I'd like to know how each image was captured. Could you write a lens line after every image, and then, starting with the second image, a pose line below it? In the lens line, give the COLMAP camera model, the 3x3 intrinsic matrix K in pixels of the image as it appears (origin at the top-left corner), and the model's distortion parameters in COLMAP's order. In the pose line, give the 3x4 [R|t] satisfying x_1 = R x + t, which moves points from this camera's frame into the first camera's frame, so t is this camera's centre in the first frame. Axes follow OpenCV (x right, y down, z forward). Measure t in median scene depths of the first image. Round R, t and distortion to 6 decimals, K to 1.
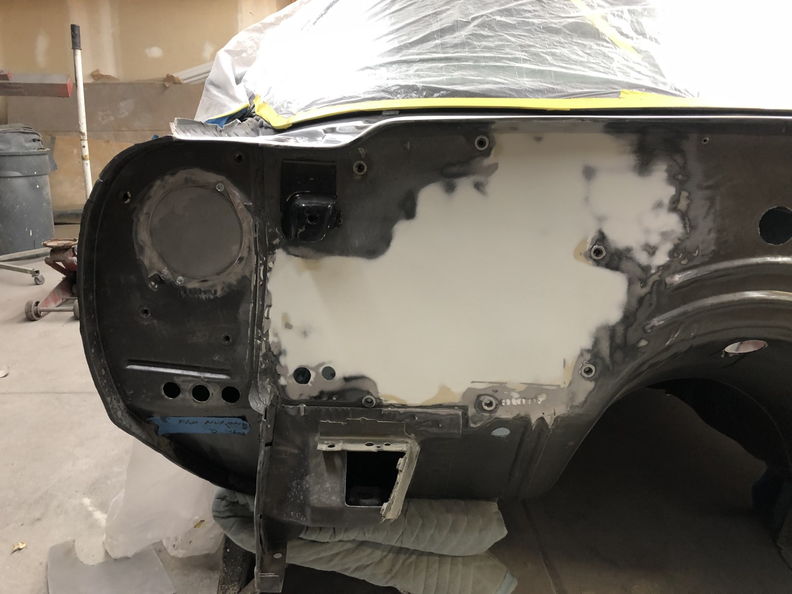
lens RADIAL K [[633.7, 0, 407.9], [0, 633.7, 303.2], [0, 0, 1]] dist [0.062960, -0.078313]
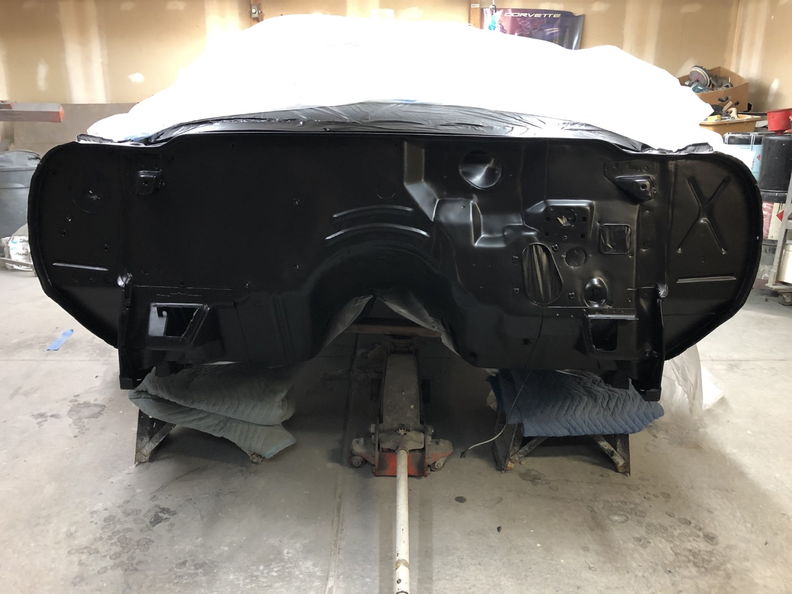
lens RADIAL K [[633.7, 0, 392.0], [0, 633.7, 292.2], [0, 0, 1]] dist [0.062960, -0.078313]
pose [[0.999430, 0.007467, -0.032929, 0.647250], [-0.007402, 0.999970, 0.002078, -0.032220], [0.032943, -0.001833, 0.999456, -0.897196]]
